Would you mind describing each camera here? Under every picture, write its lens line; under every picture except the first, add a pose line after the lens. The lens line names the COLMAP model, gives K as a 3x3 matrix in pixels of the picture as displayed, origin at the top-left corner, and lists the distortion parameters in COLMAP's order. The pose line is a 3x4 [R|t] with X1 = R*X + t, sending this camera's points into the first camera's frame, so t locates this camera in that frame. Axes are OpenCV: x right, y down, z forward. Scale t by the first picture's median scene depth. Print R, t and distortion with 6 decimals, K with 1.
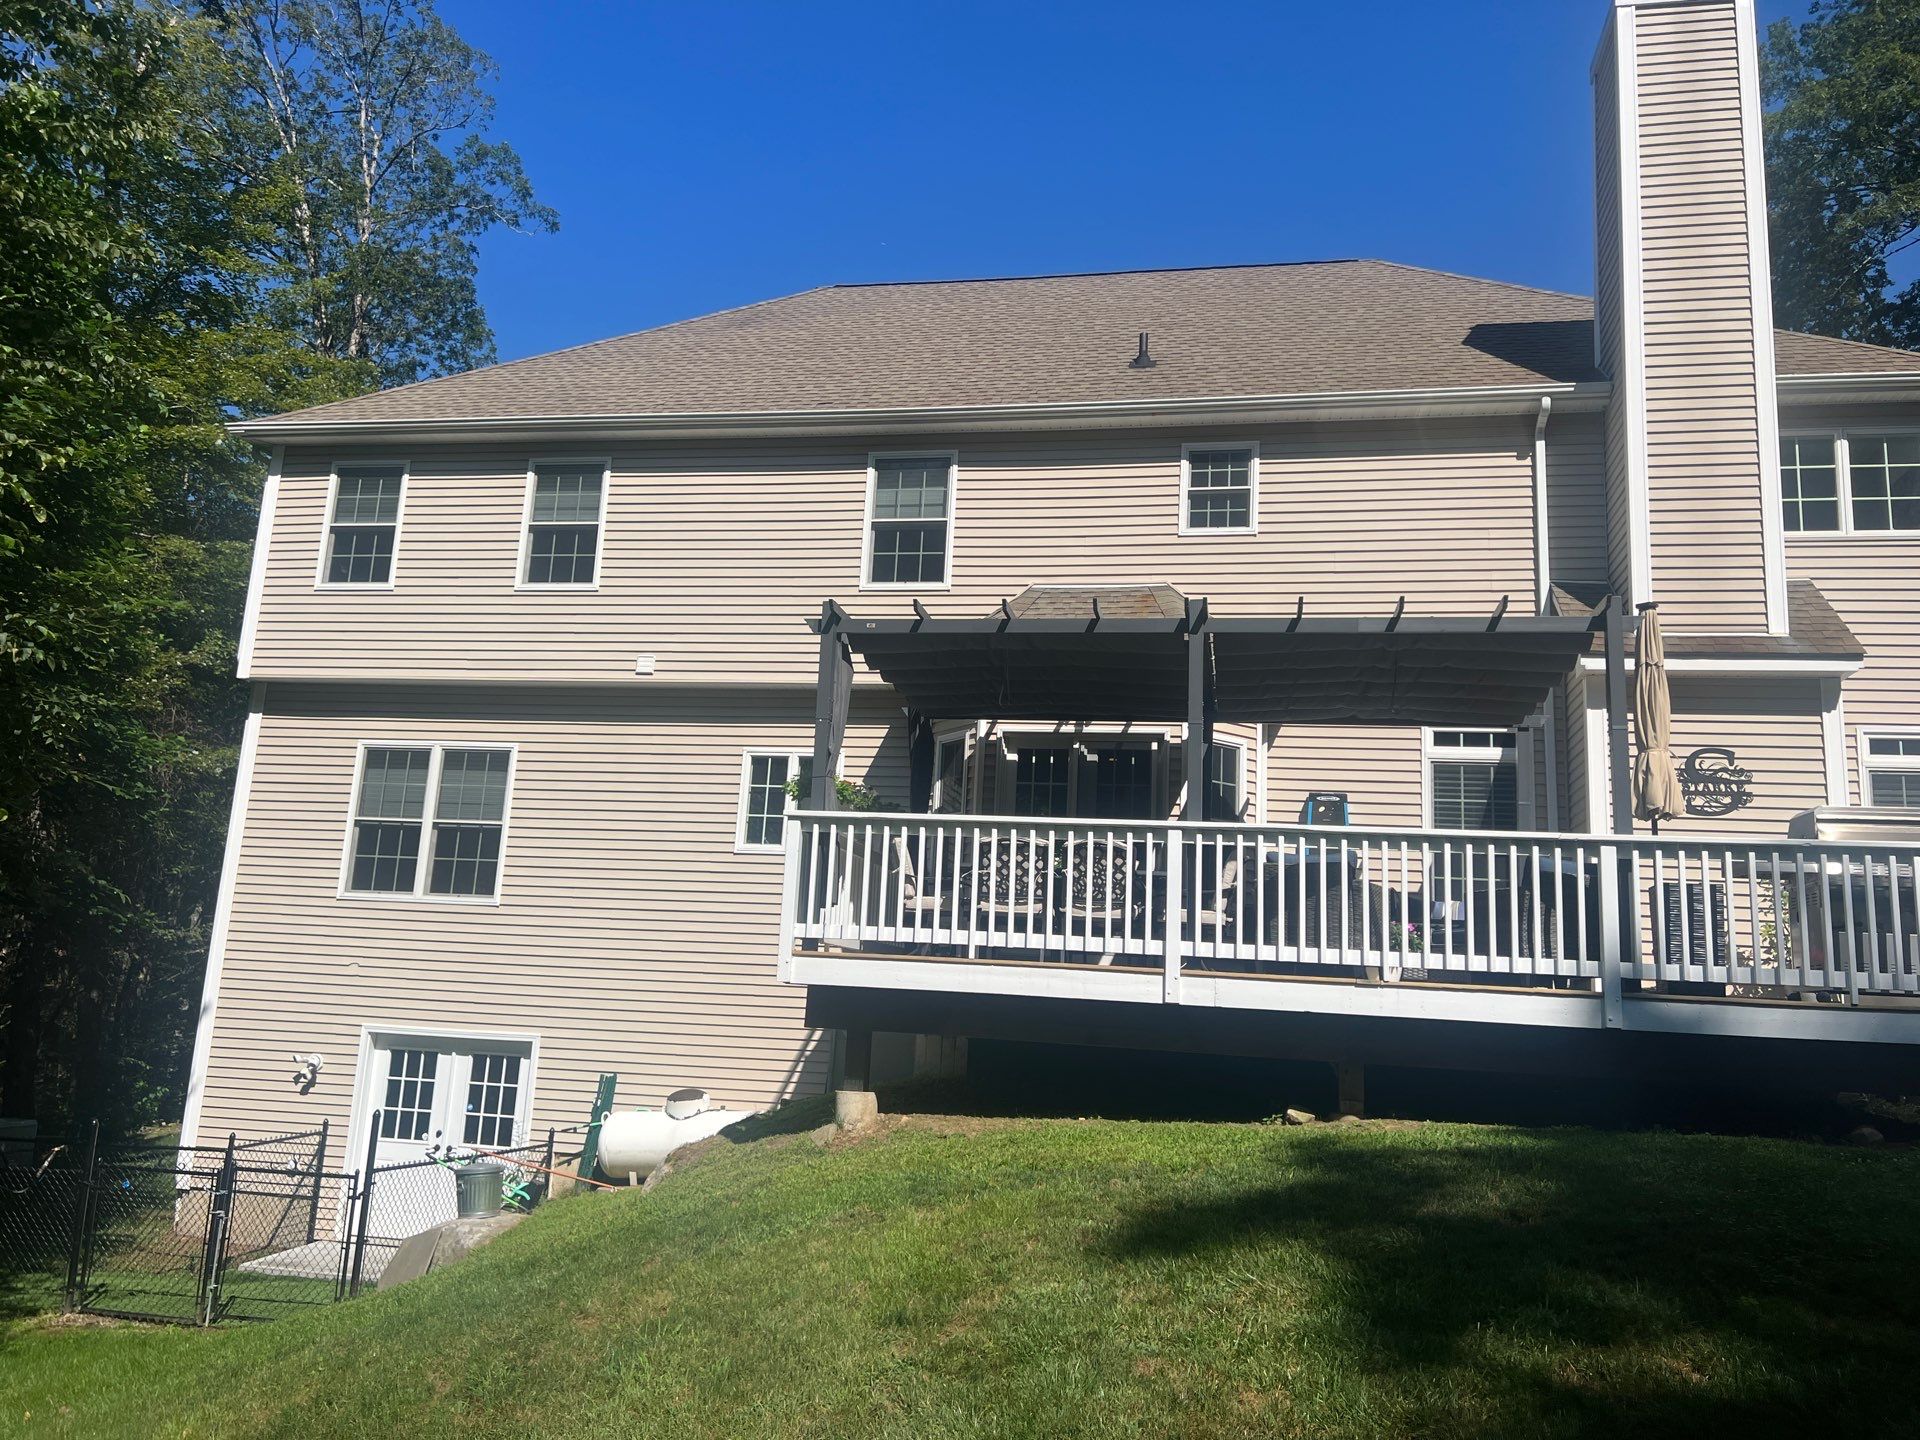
lens RADIAL K [[1434.2, 0, 951.5], [0, 1434.2, 727.9], [0, 0, 1]] dist [0.035972, -0.003308]
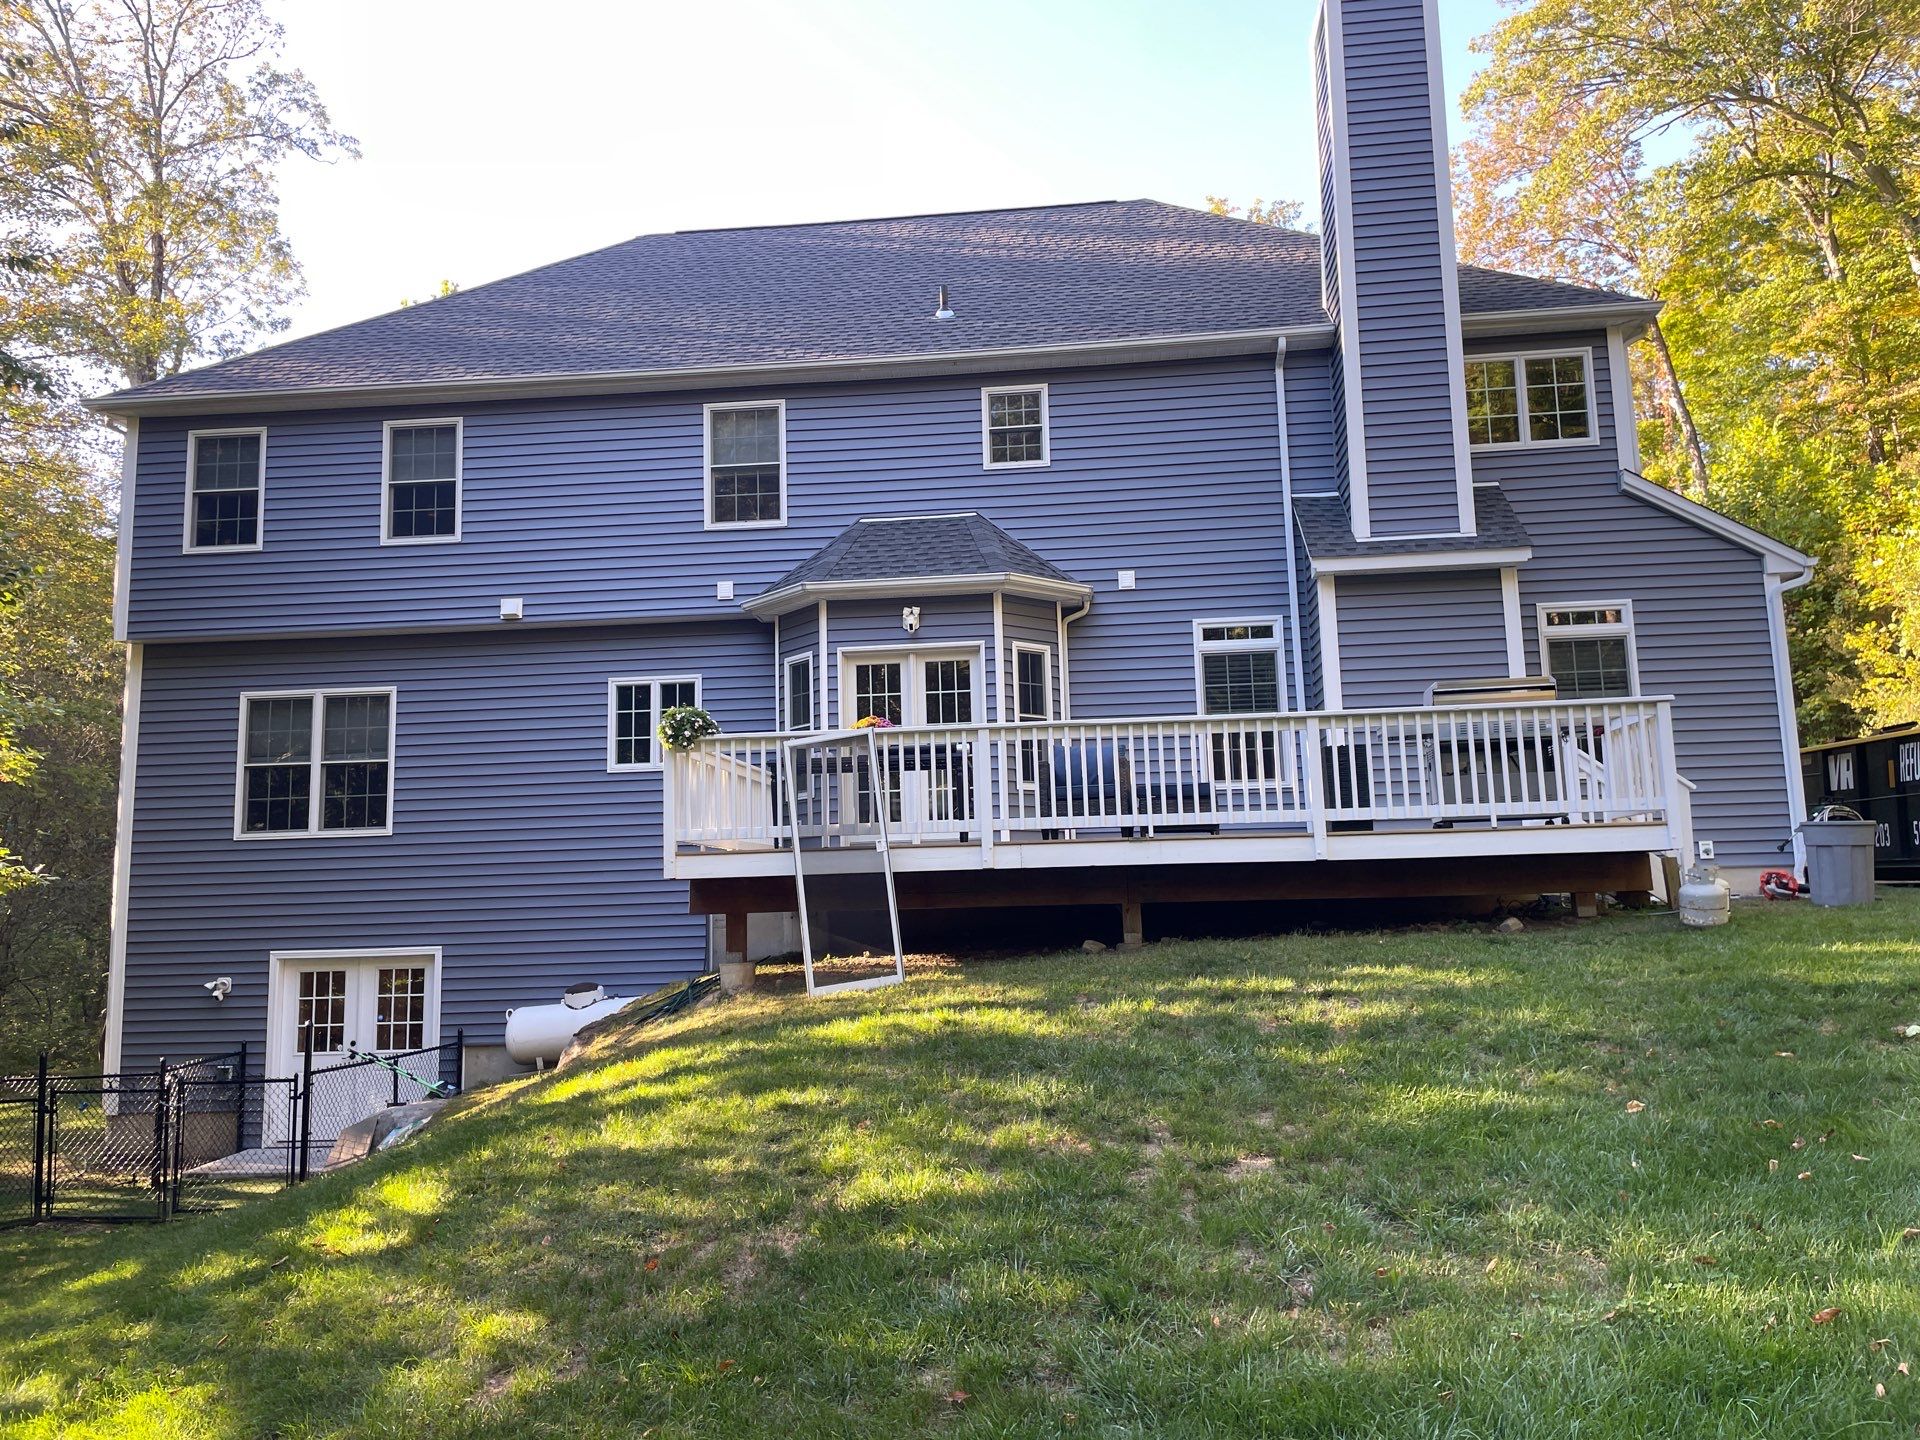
lens RADIAL K [[1498.2, 0, 956.9], [0, 1498.2, 675.0], [0, 0, 1]] dist [0.022757, 0.000423]
pose [[0.992213, -0.064840, 0.106346, -0.000323], [0.060555, 0.997236, 0.043041, -0.021733], [-0.108843, -0.036266, 0.993397, -0.179869]]
